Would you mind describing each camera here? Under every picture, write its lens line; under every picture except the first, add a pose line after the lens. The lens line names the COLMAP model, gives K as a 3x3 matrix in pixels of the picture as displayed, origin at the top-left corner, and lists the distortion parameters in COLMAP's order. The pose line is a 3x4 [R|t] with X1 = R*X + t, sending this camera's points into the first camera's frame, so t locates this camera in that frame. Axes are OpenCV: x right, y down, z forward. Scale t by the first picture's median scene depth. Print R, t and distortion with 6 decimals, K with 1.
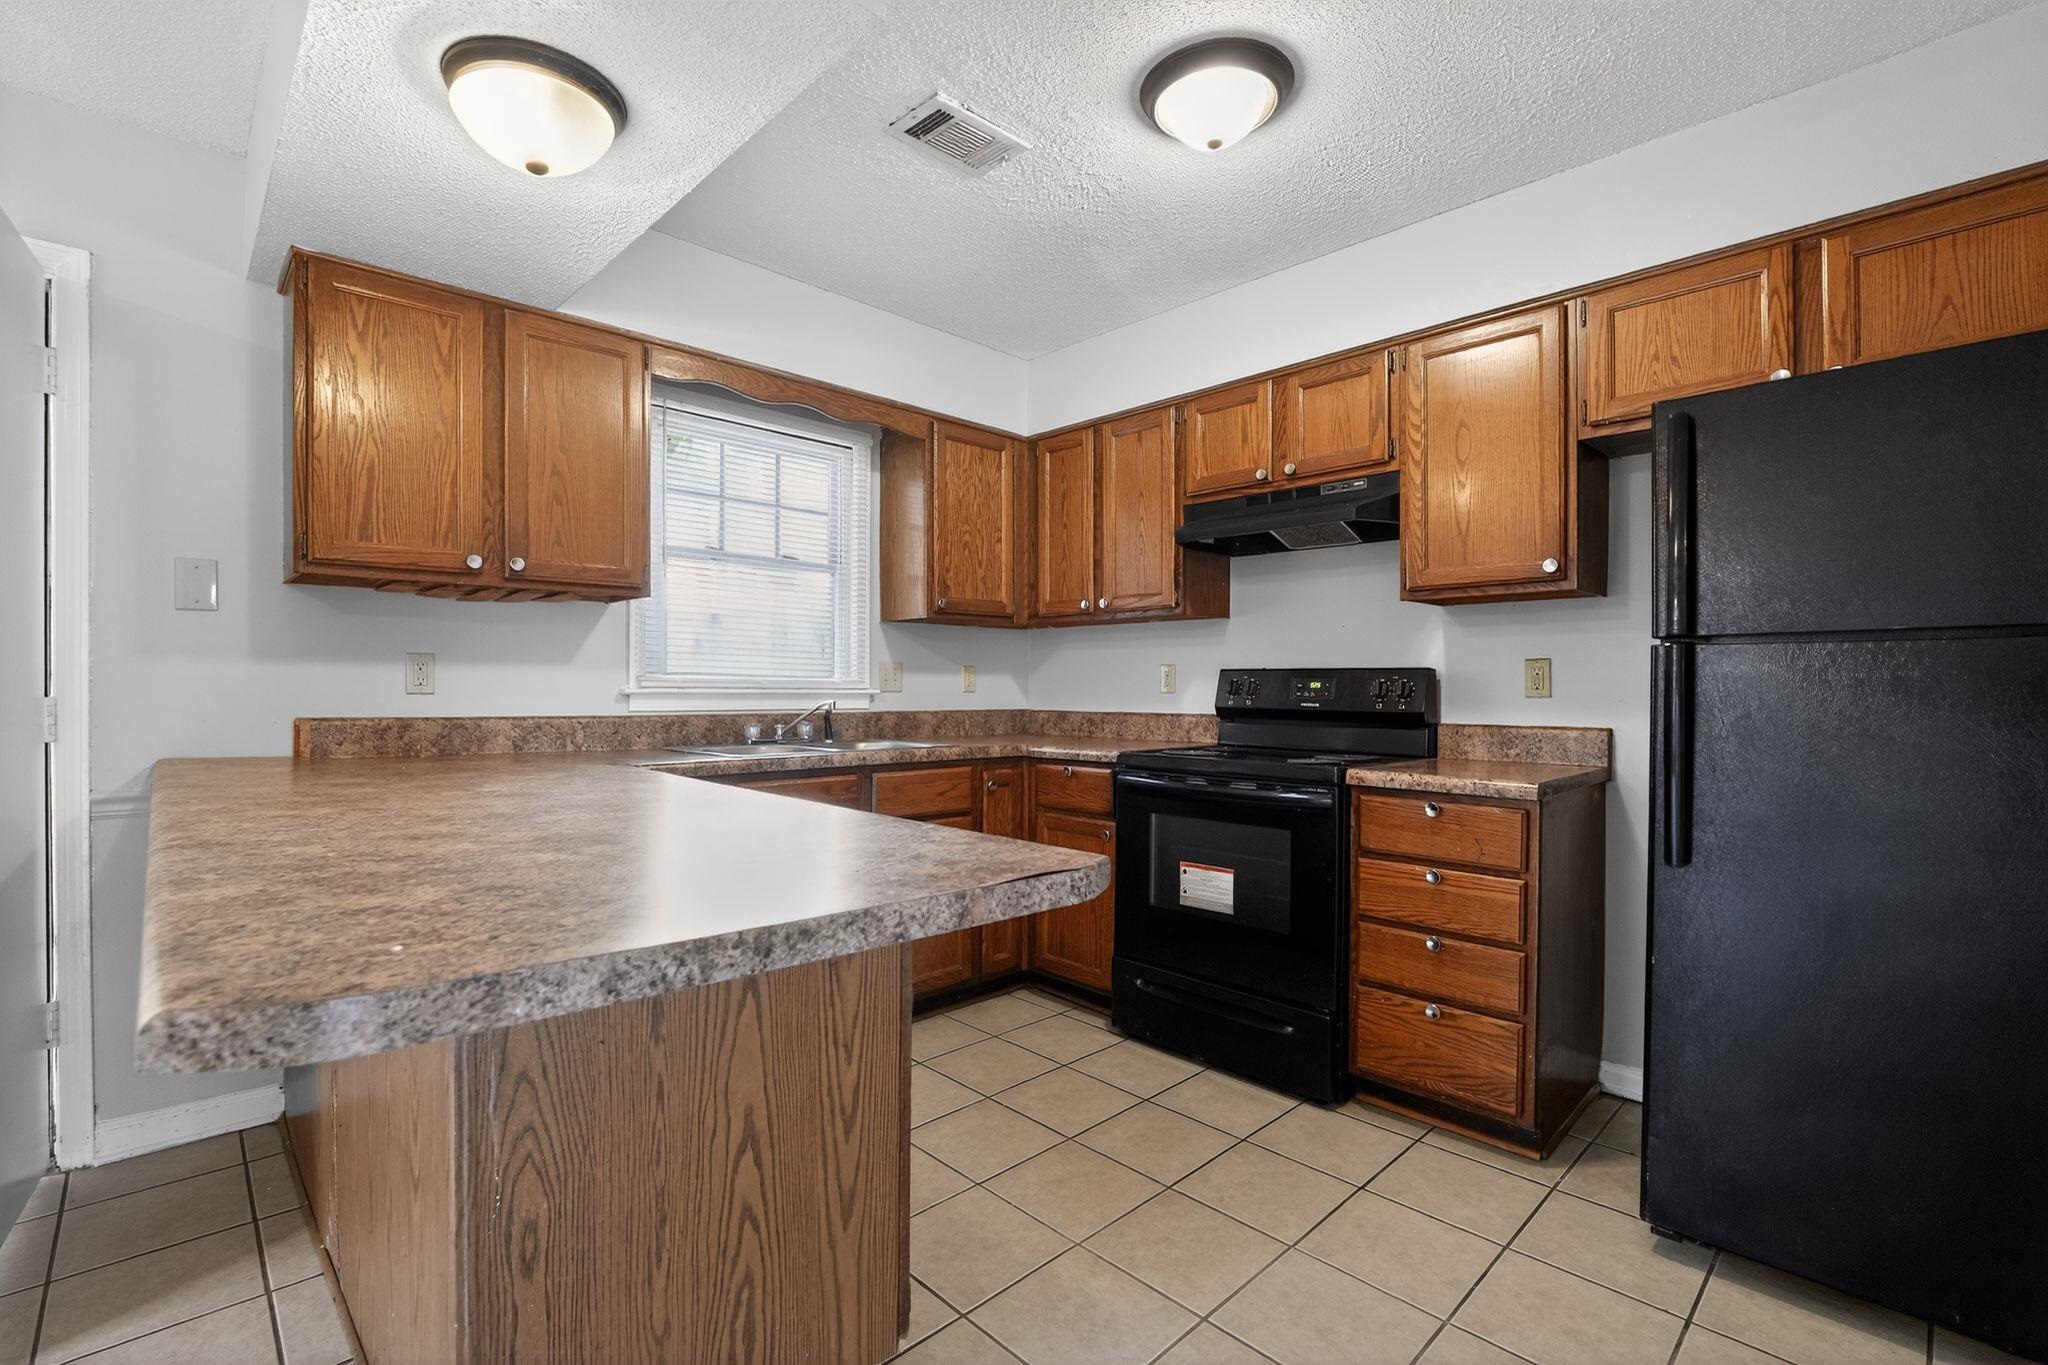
lens RADIAL K [[908.3, 0, 1018.3], [0, 908.3, 694.7], [0, 0, 1]] dist [-0.012571, 0.000054]
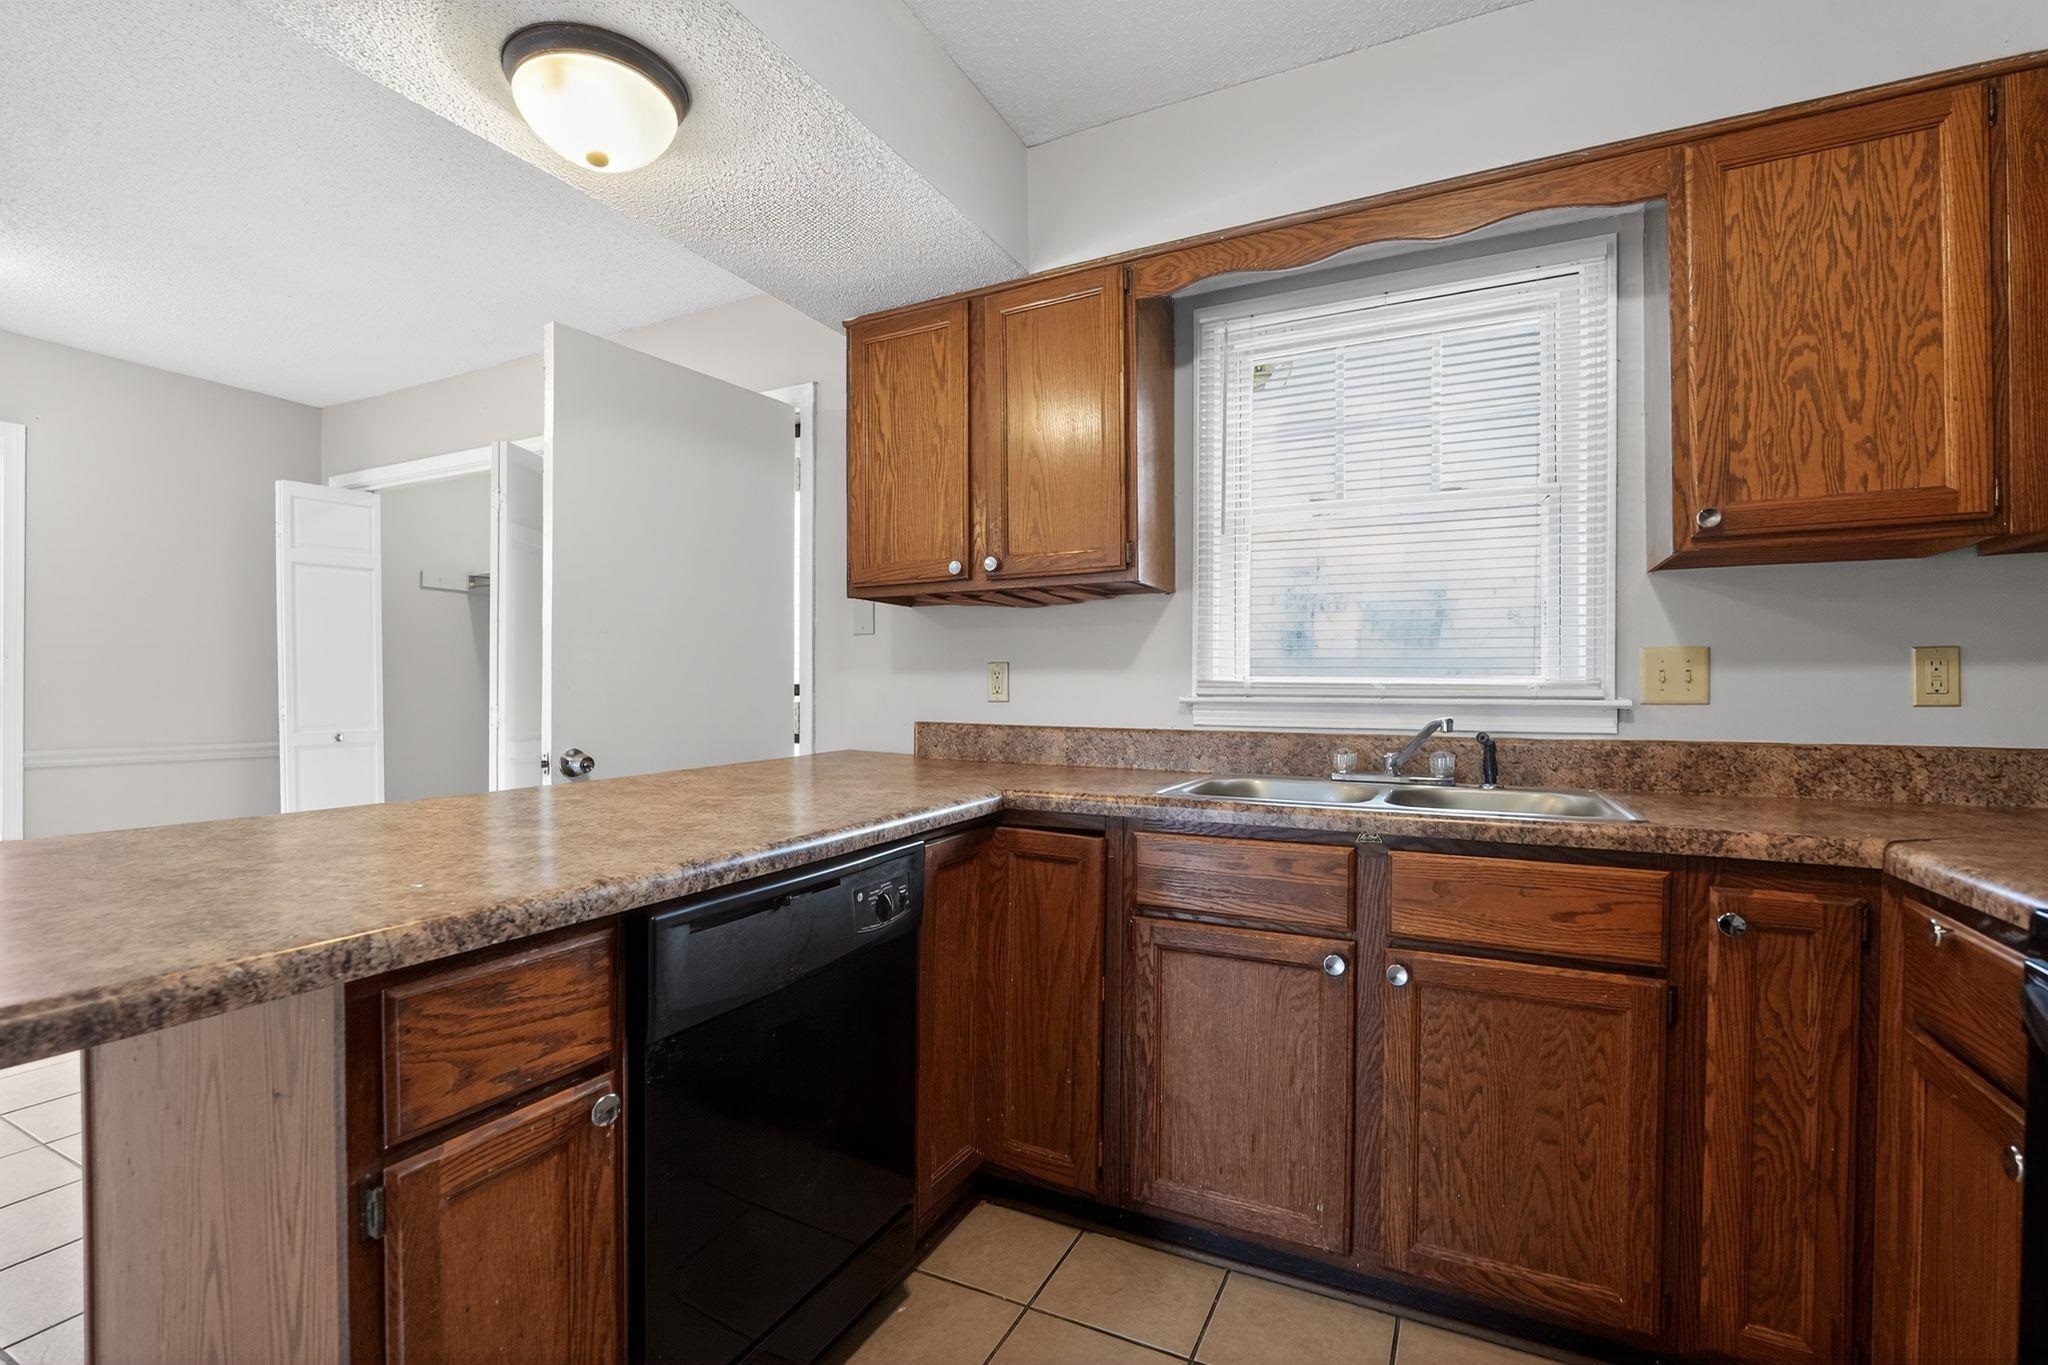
lens RADIAL K [[908.3, 0, 1018.3], [0, 908.3, 694.7], [0, 0, 1]] dist [-0.012571, 0.000054]
pose [[0.331656, -0.003153, -0.943395, 0.336493], [-0.009934, 0.999927, -0.006834, -0.001951], [0.943348, 0.011639, 0.331600, 0.704783]]
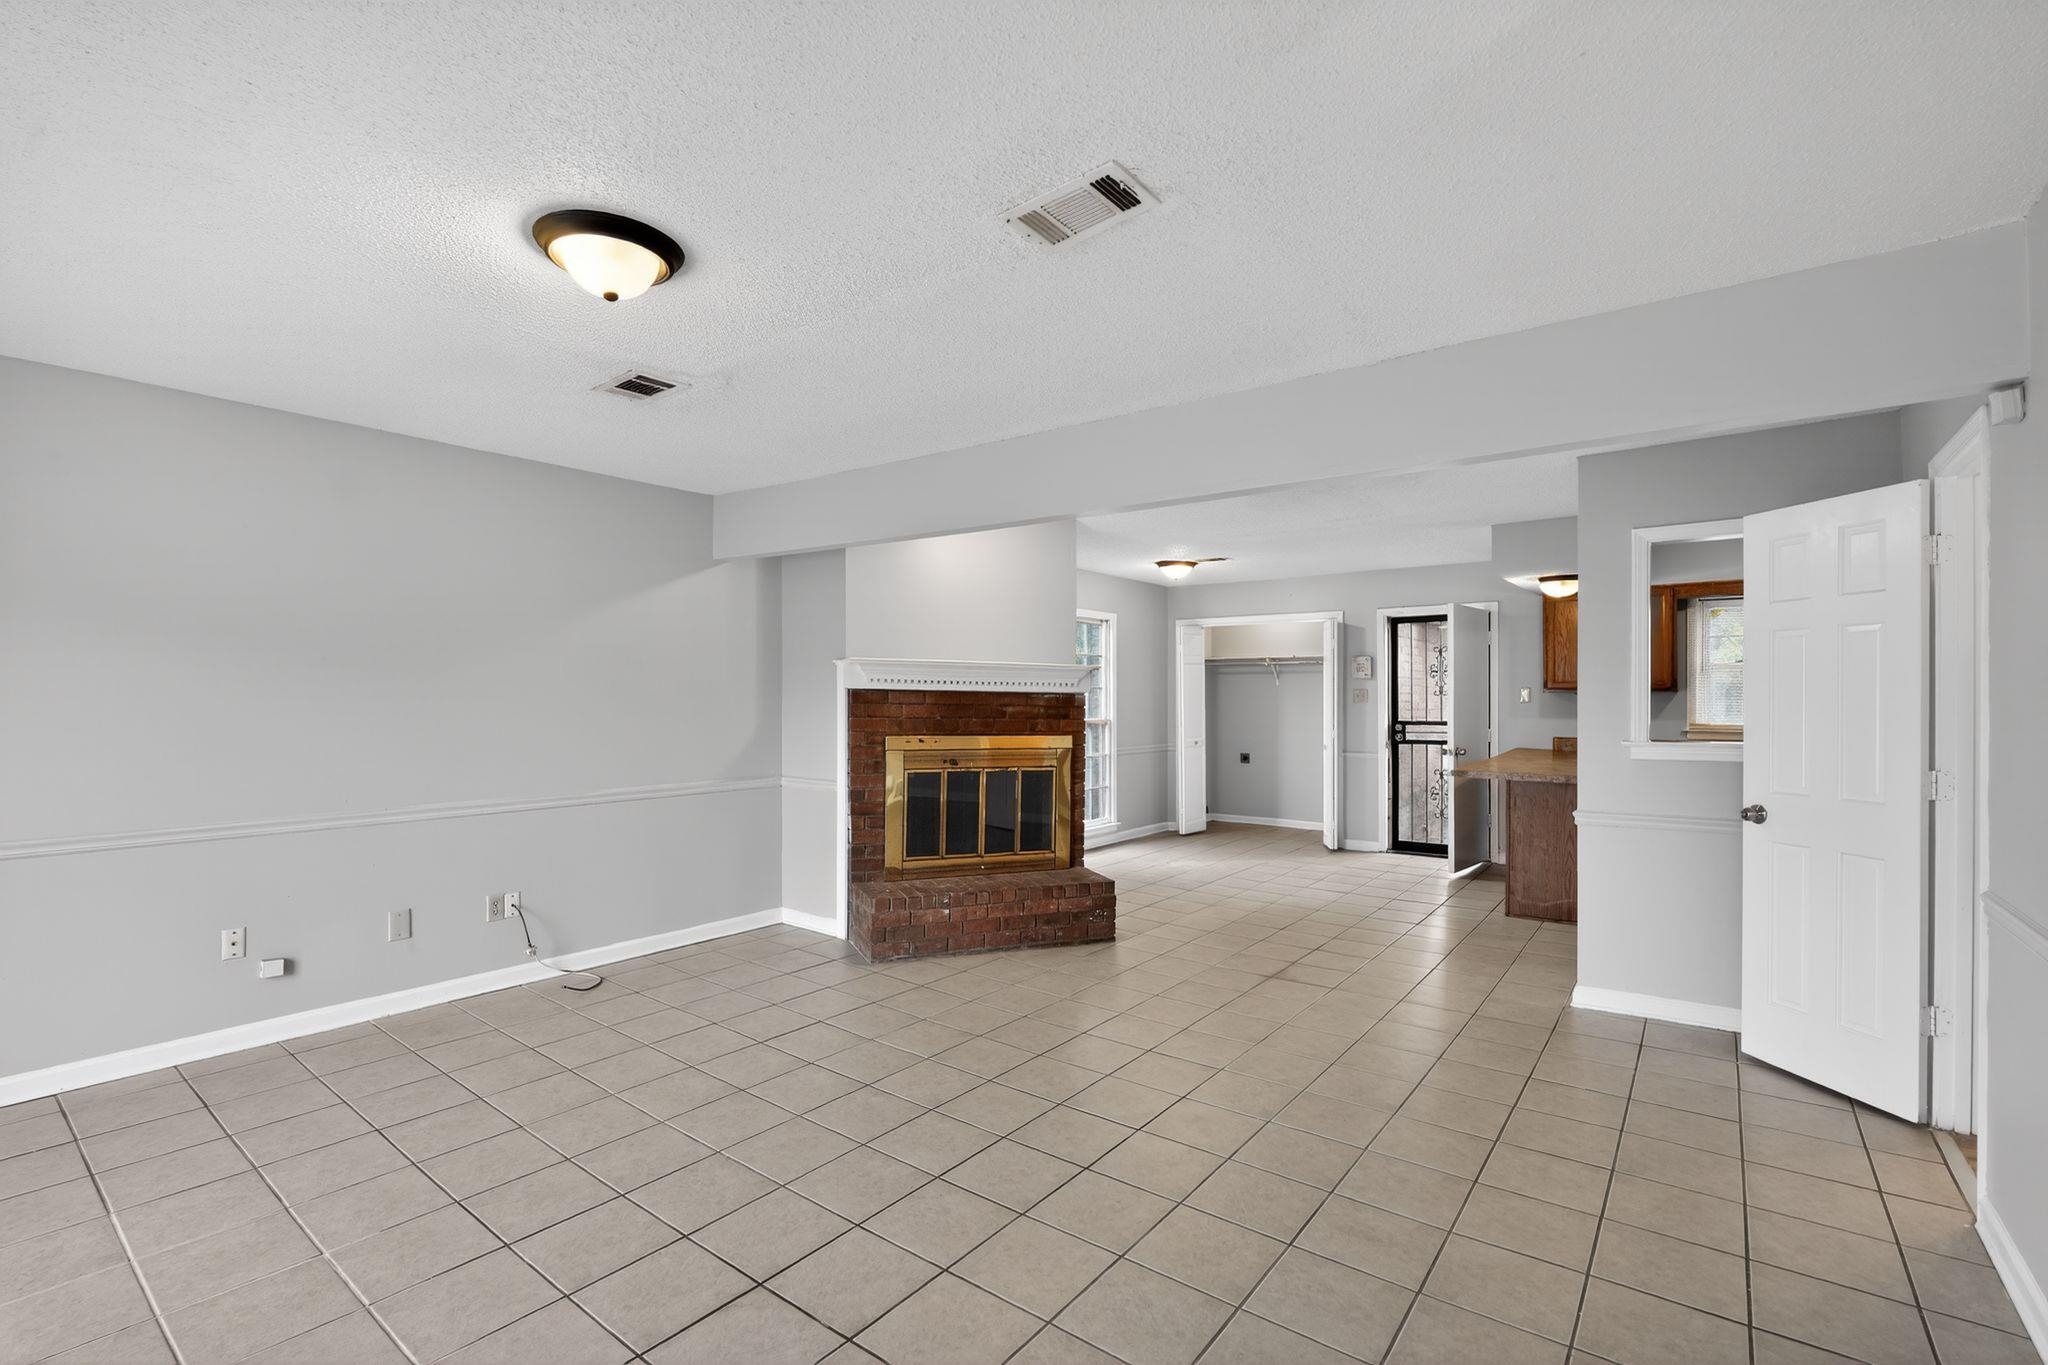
lens RADIAL K [[908.3, 0, 1018.3], [0, 908.3, 694.7], [0, 0, 1]] dist [-0.012571, 0.000054]
pose [[0.147949, -0.006203, -0.988975, 1.842215], [-0.005330, 0.999961, -0.007070, -0.082576], [0.988981, 0.006317, 0.147911, -1.164575]]
